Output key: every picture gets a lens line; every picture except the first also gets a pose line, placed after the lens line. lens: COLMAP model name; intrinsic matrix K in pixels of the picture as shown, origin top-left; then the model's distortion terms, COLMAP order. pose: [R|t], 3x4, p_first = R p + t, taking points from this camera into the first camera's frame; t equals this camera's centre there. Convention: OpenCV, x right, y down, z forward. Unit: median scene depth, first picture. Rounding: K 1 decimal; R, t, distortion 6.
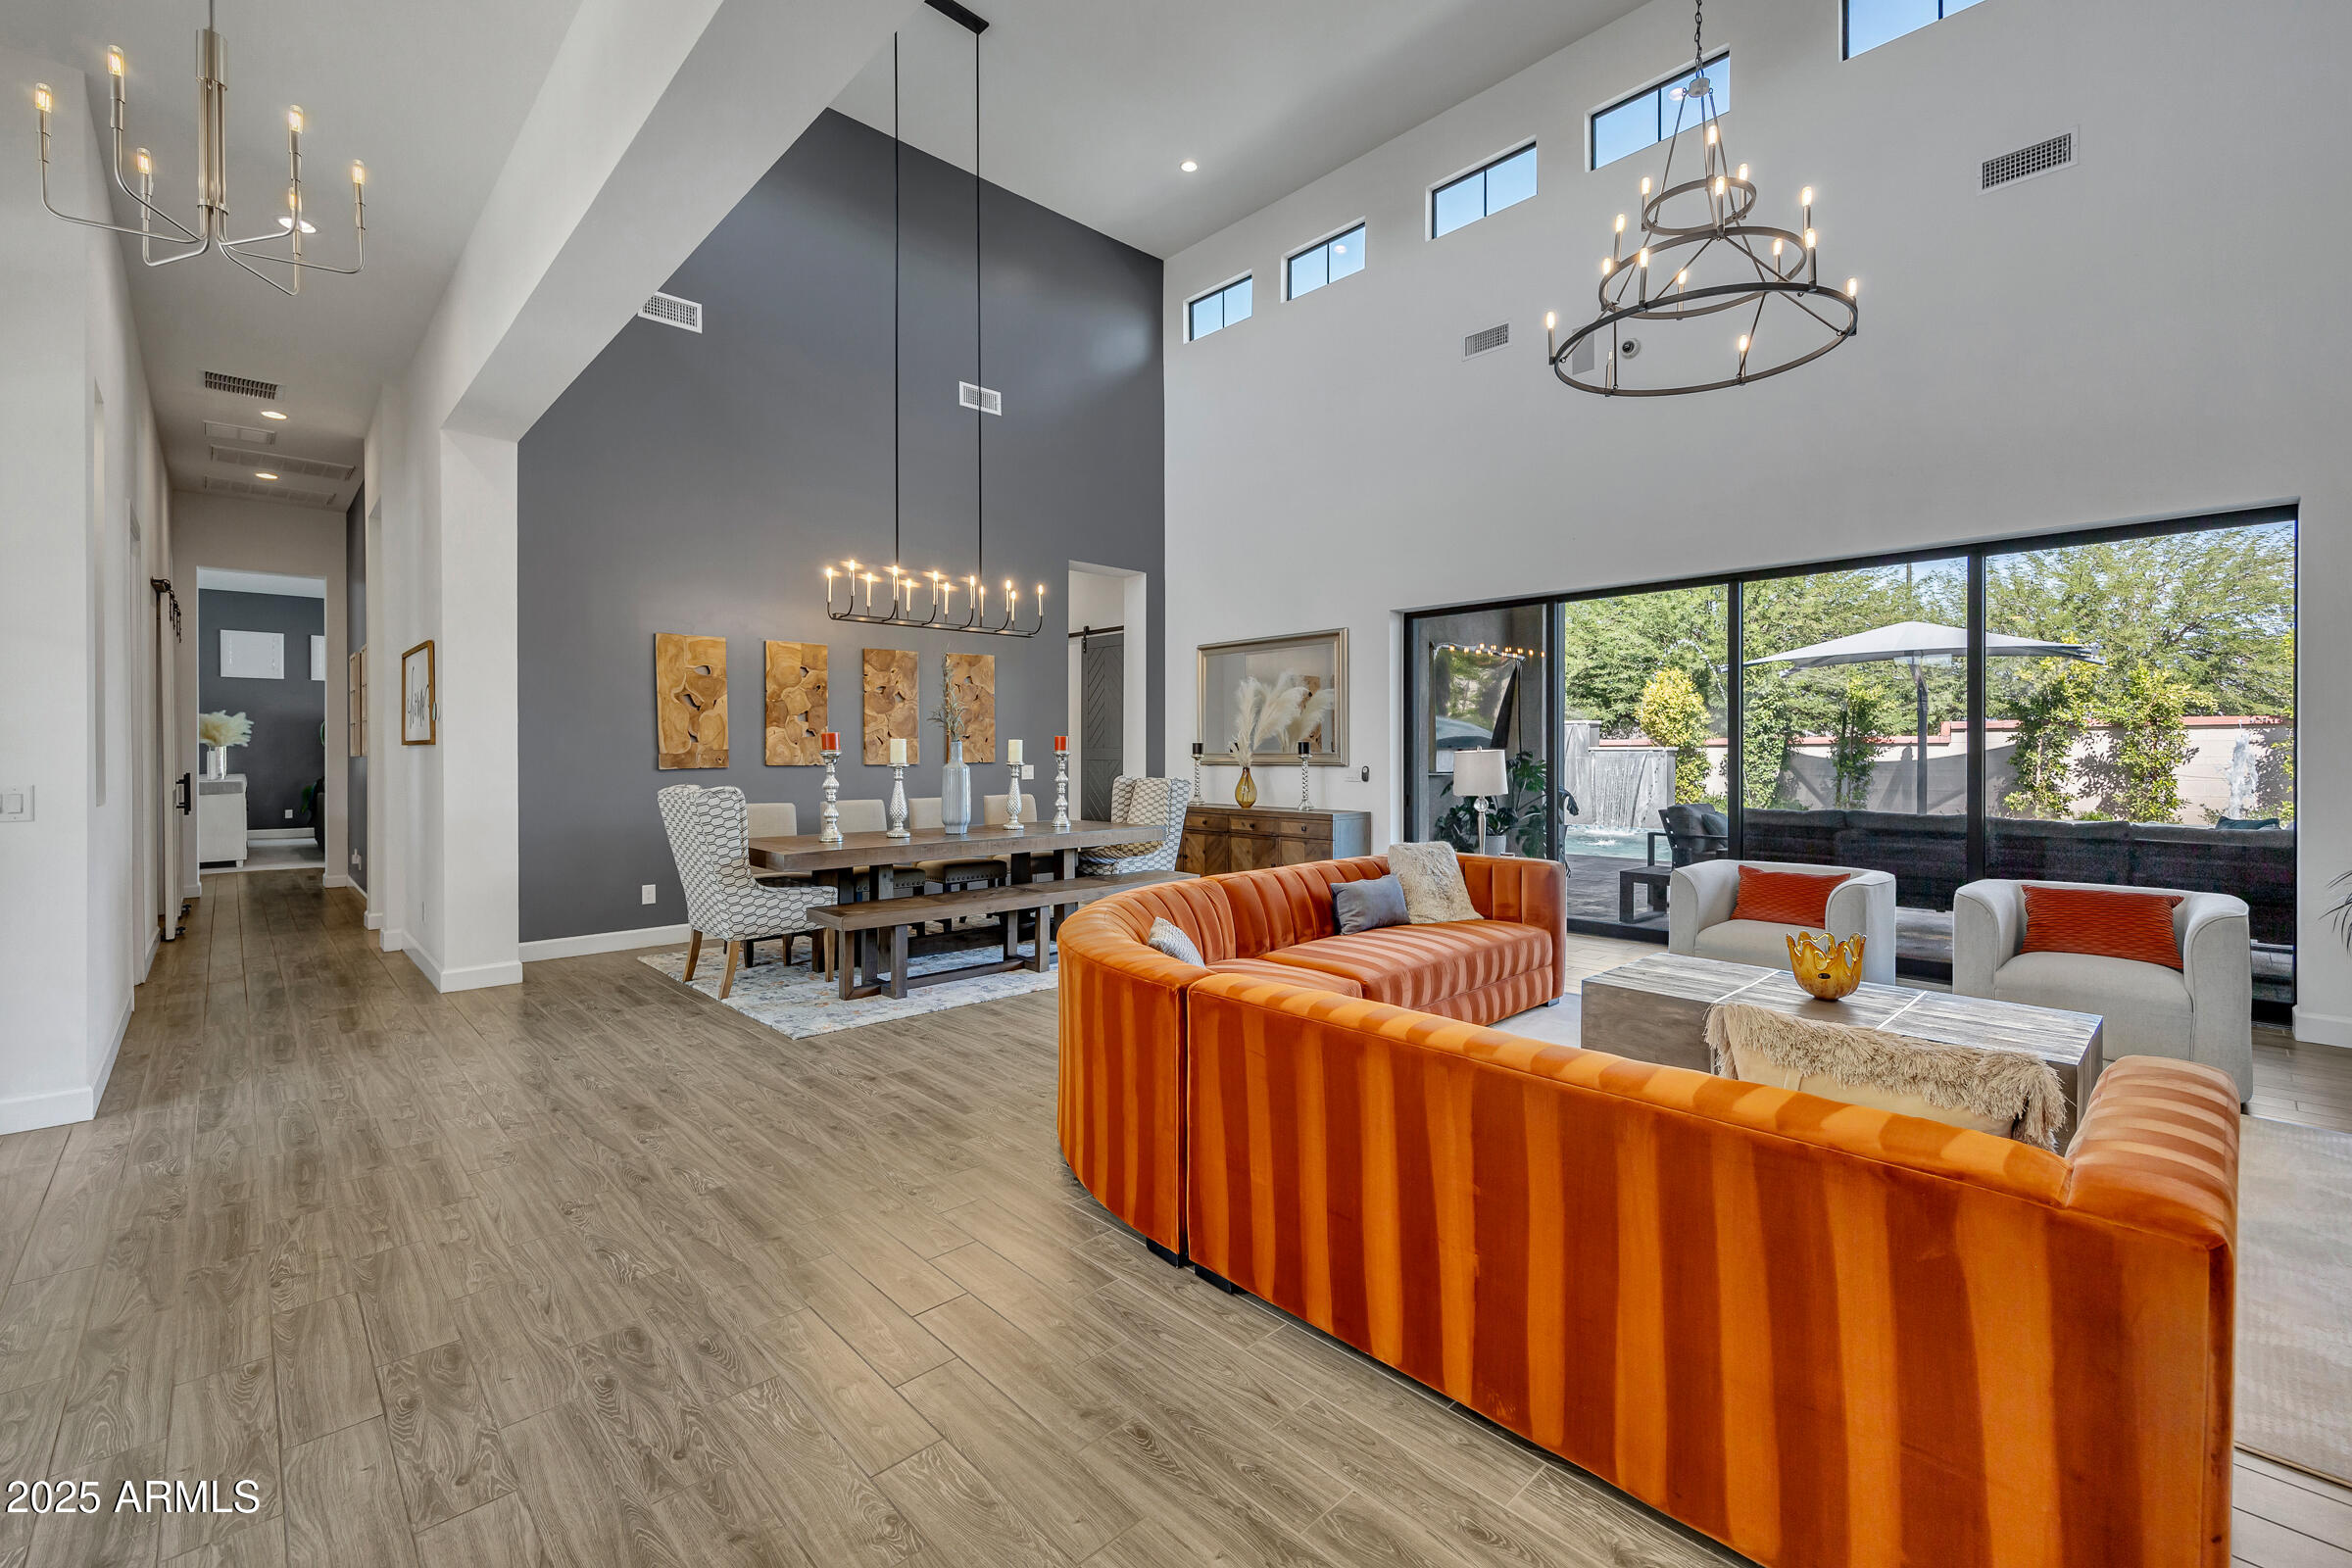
lens RADIAL K [[1021.0, 0, 1207.9], [0, 1021.0, 765.3], [0, 0, 1]] dist [0.011066, -0.001873]
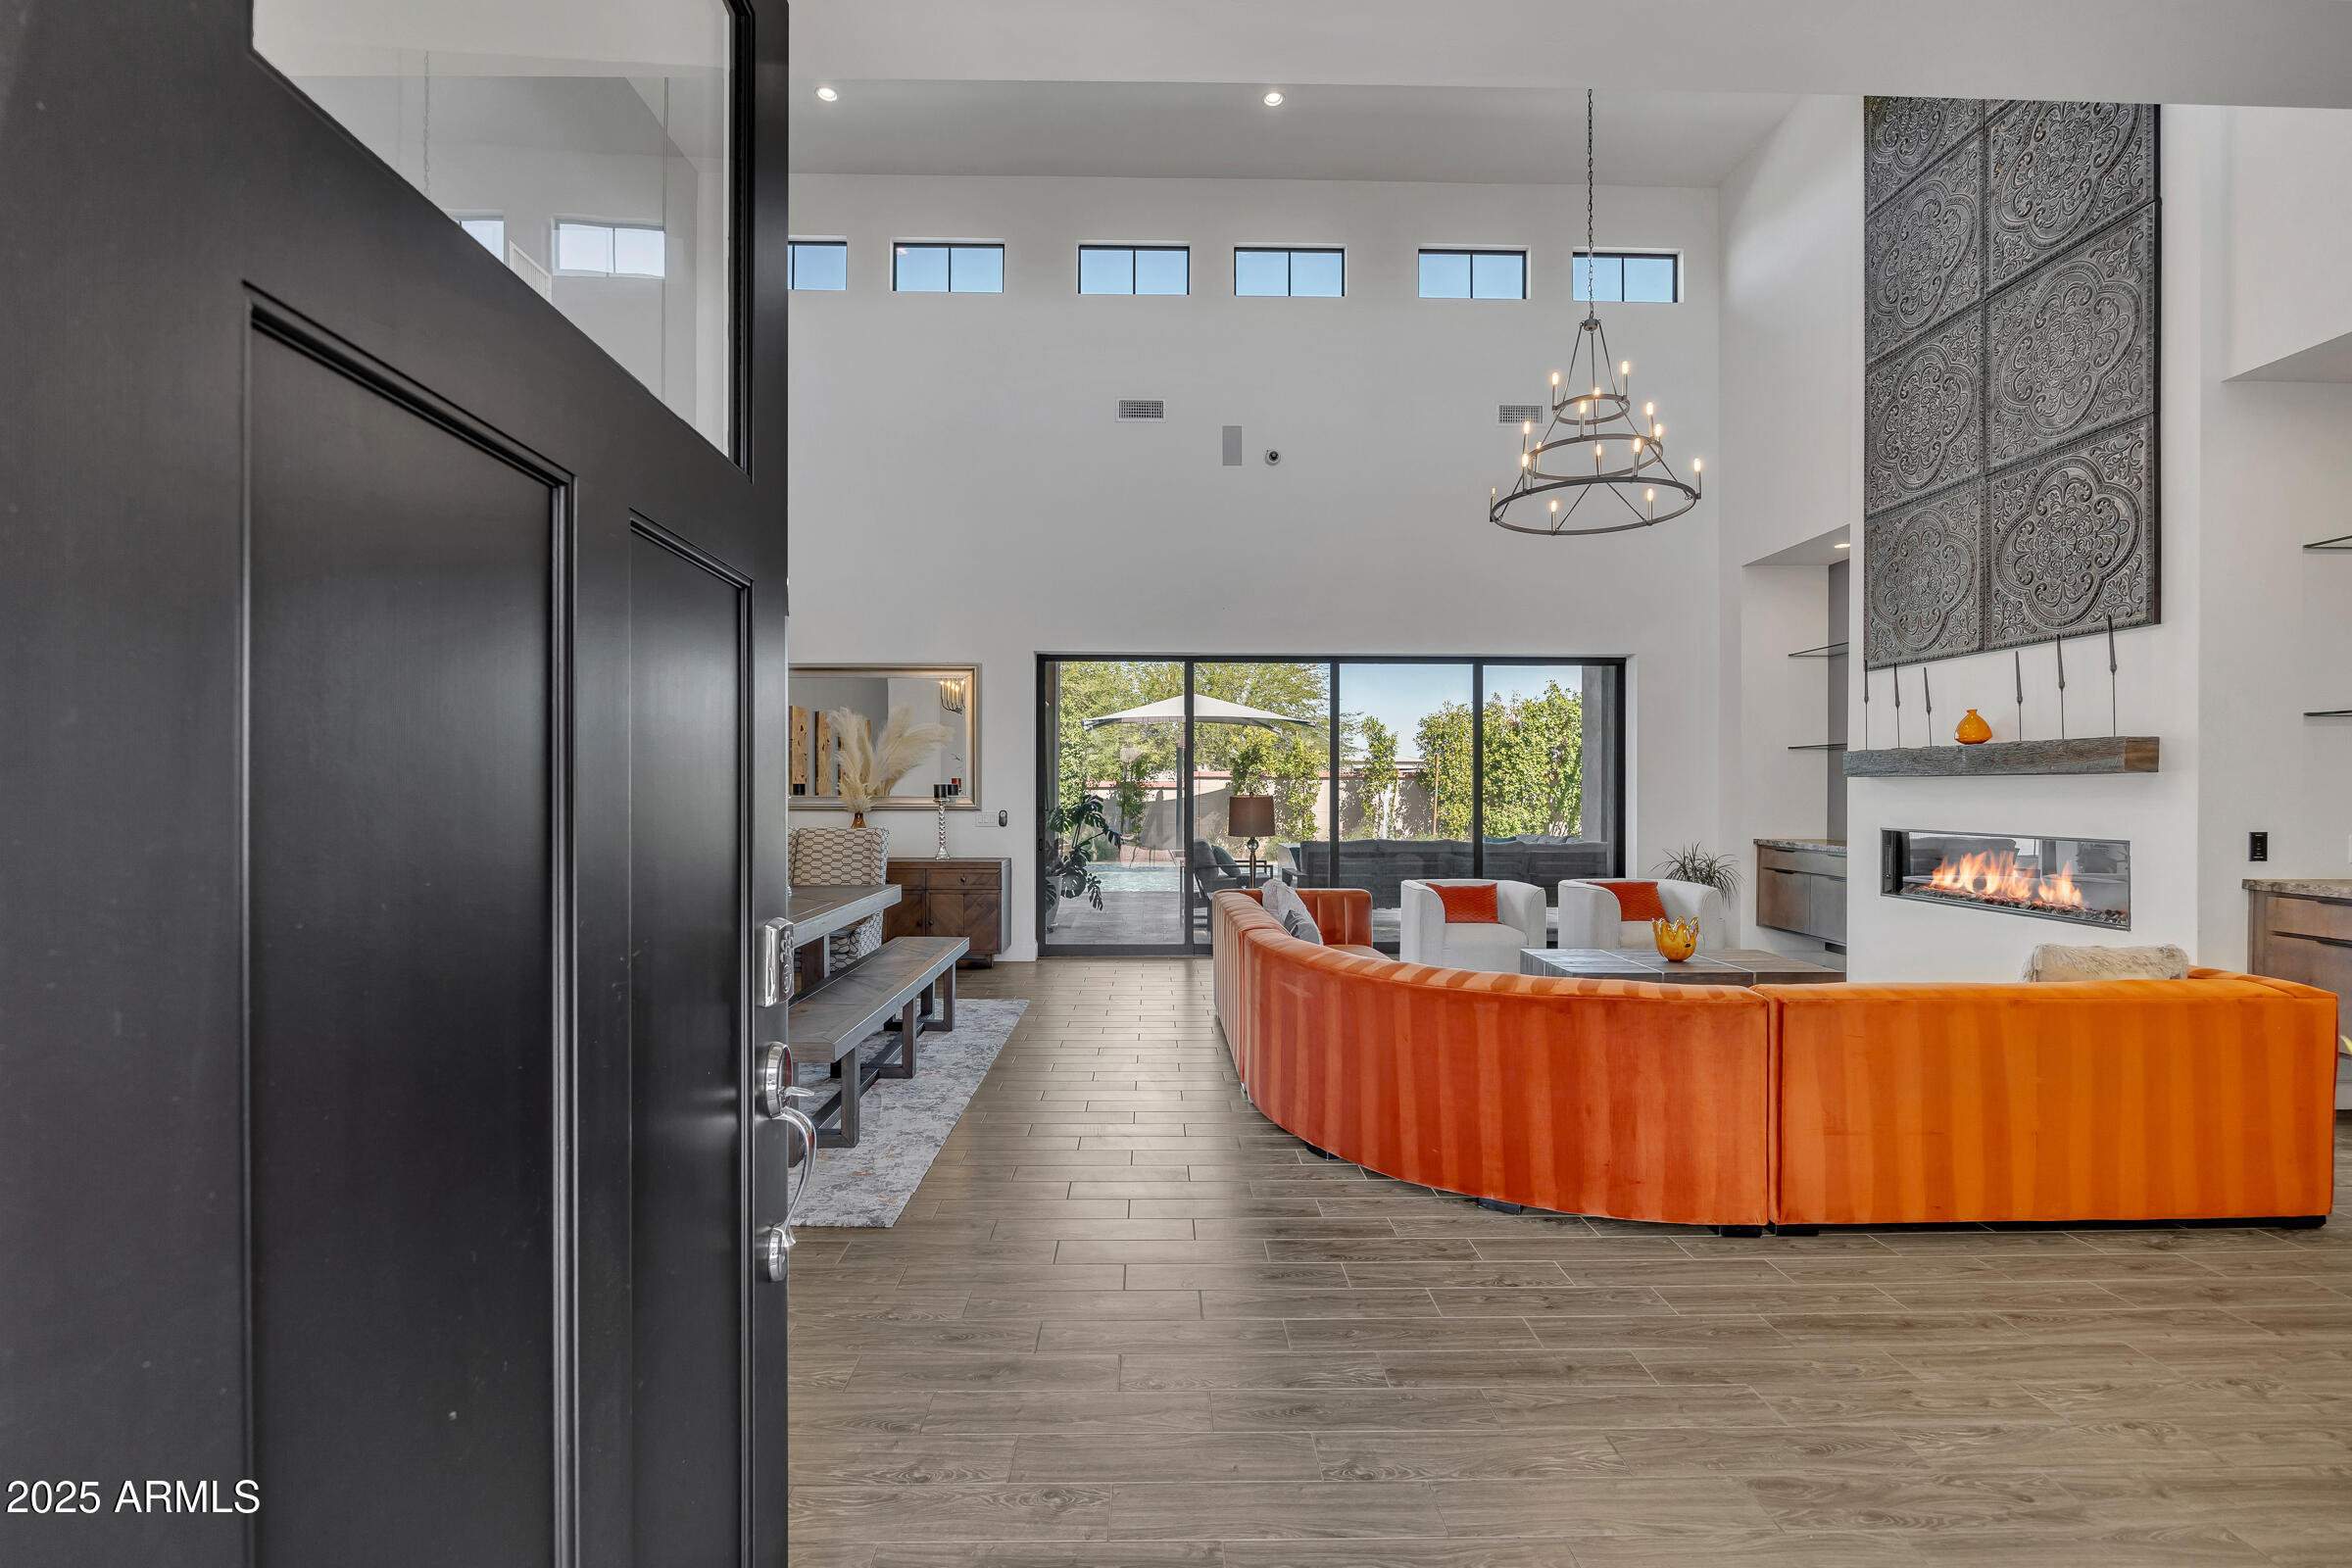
lens RADIAL K [[1021.0, 0, 1223.1], [0, 1021.0, 785.7], [0, 0, 1]] dist [0.011066, -0.001873]
pose [[0.650488, 0.008915, 0.759464, -0.499146], [0.004917, 0.999861, -0.015949, -0.006678], [-0.759501, 0.014109, 0.650353, 0.255928]]
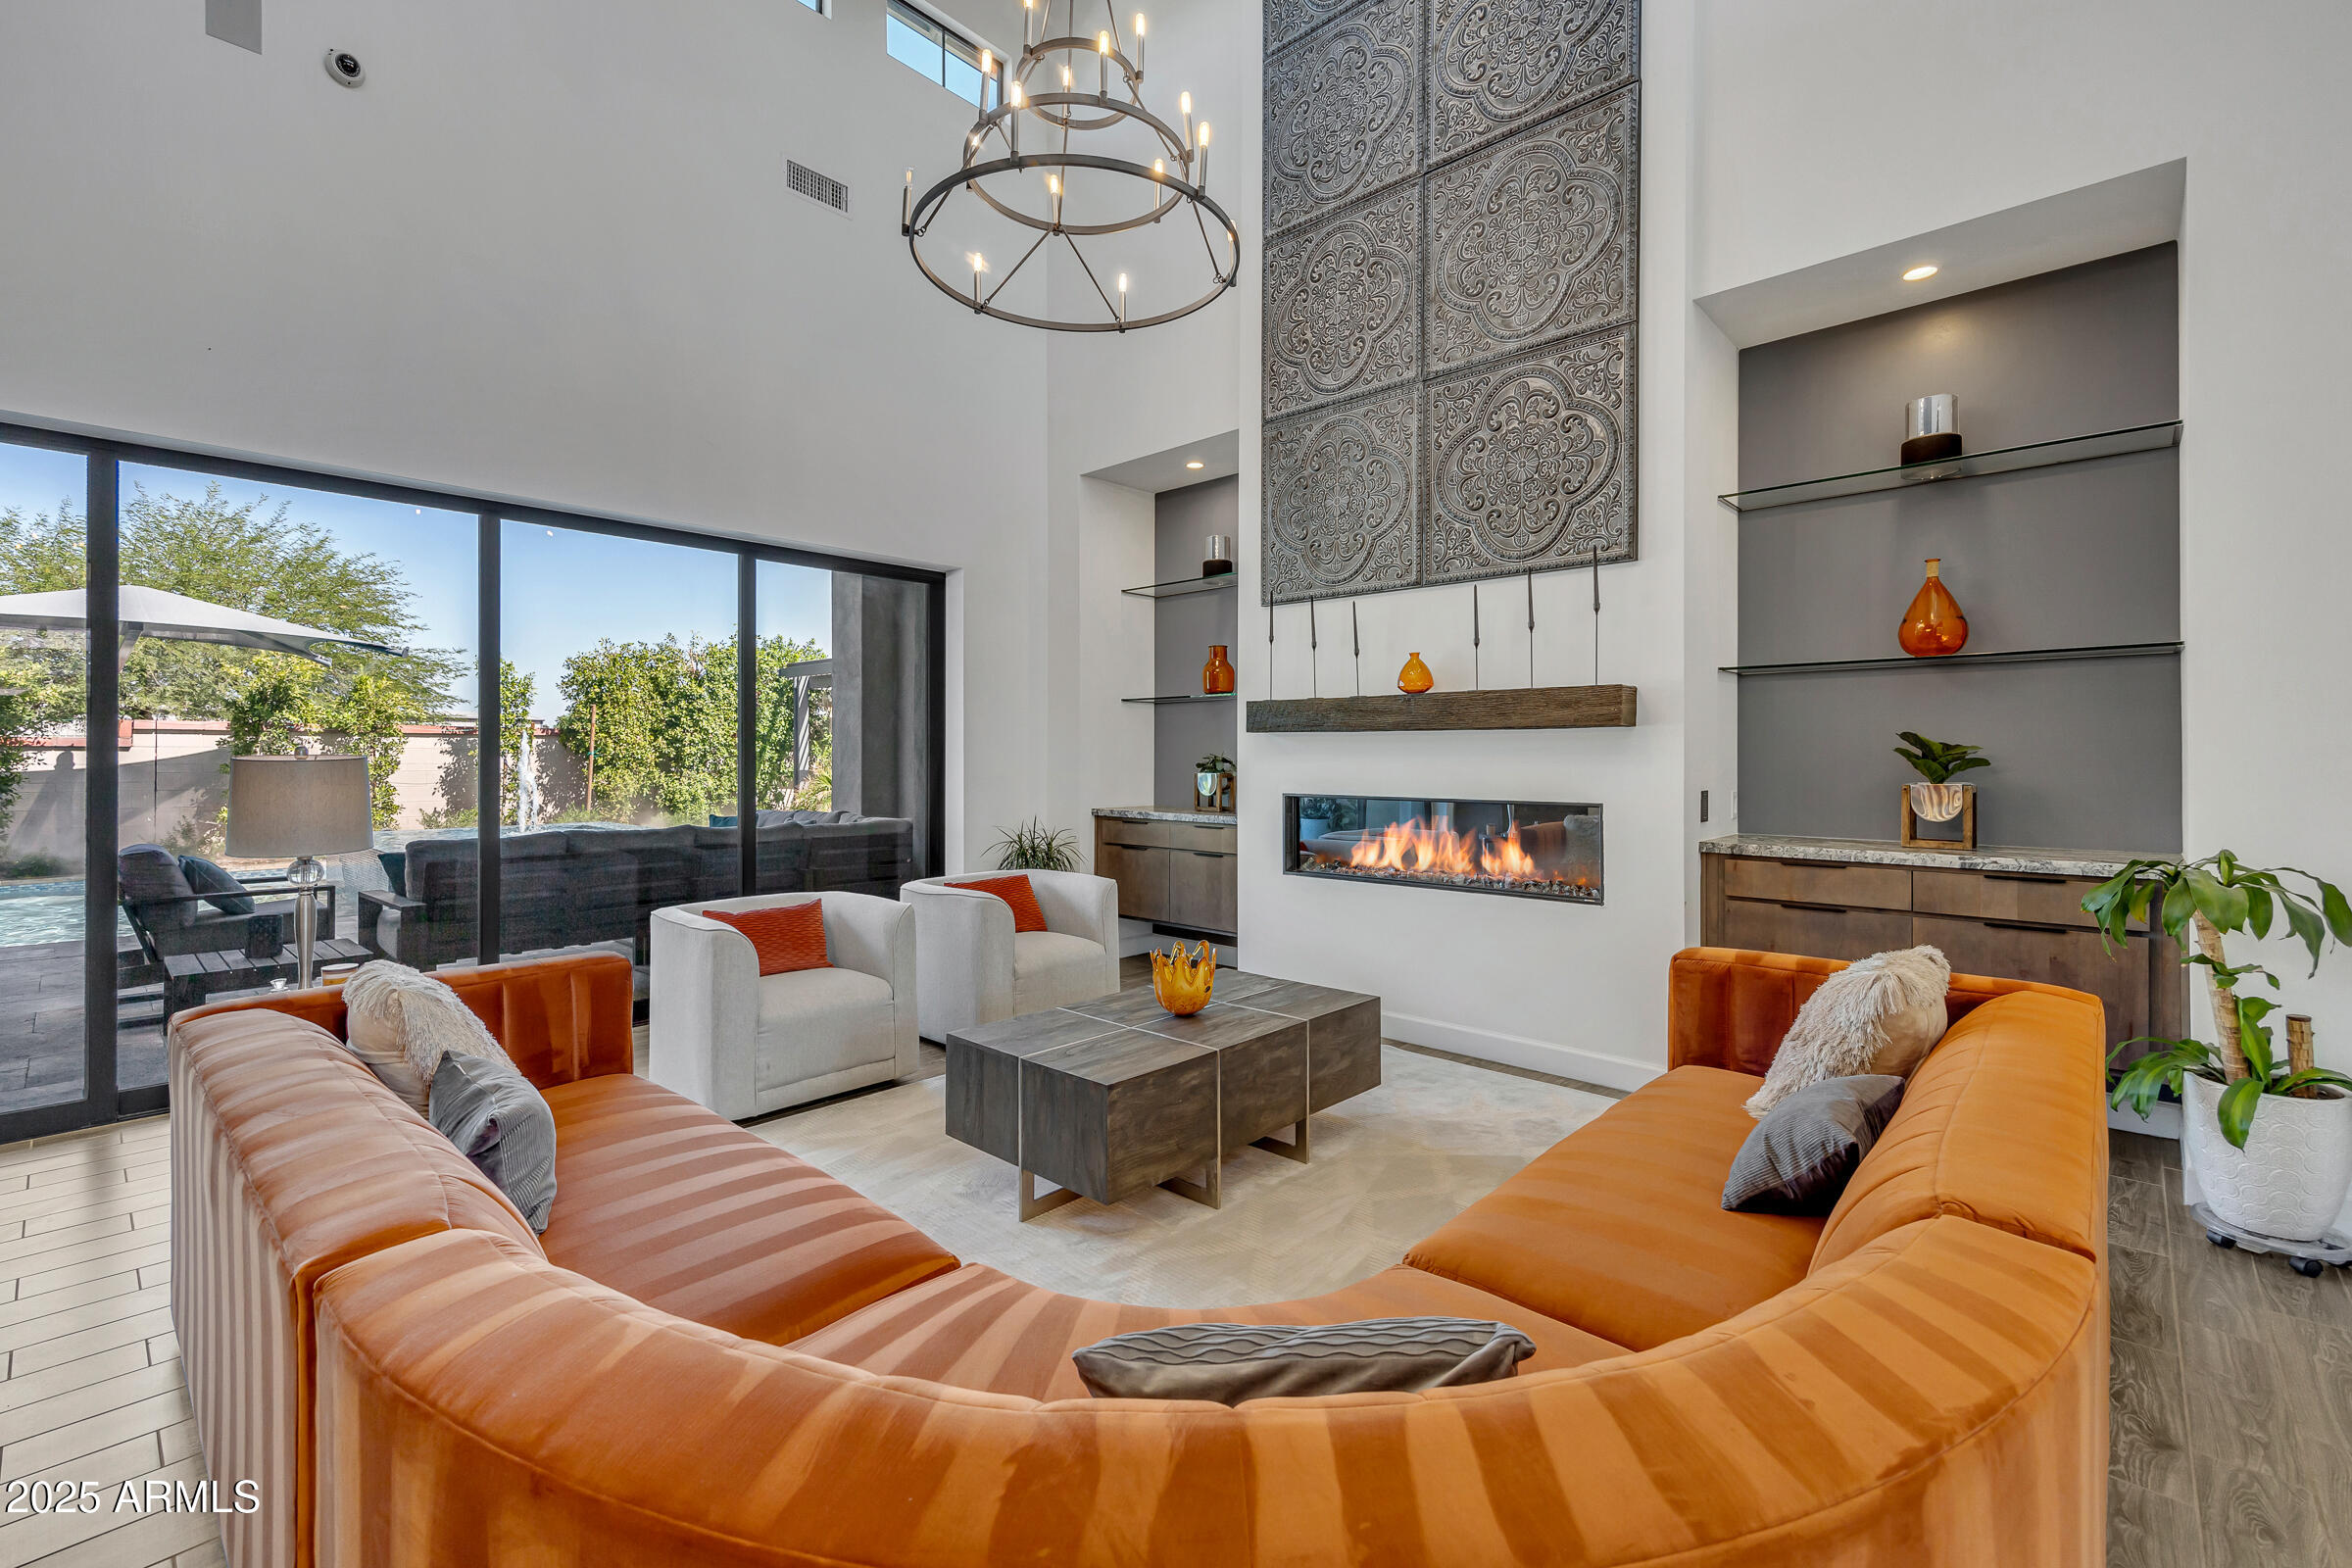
lens RADIAL K [[1021.0, 0, 1160.9], [0, 1021.0, 755.9], [0, 0, 1]] dist [0.011066, -0.001873]
pose [[-0.037447, 0.004214, 0.999290, -0.178658], [0.011395, 0.999928, -0.003790, -0.006874], [-0.999234, 0.011245, -0.037493, 0.528452]]
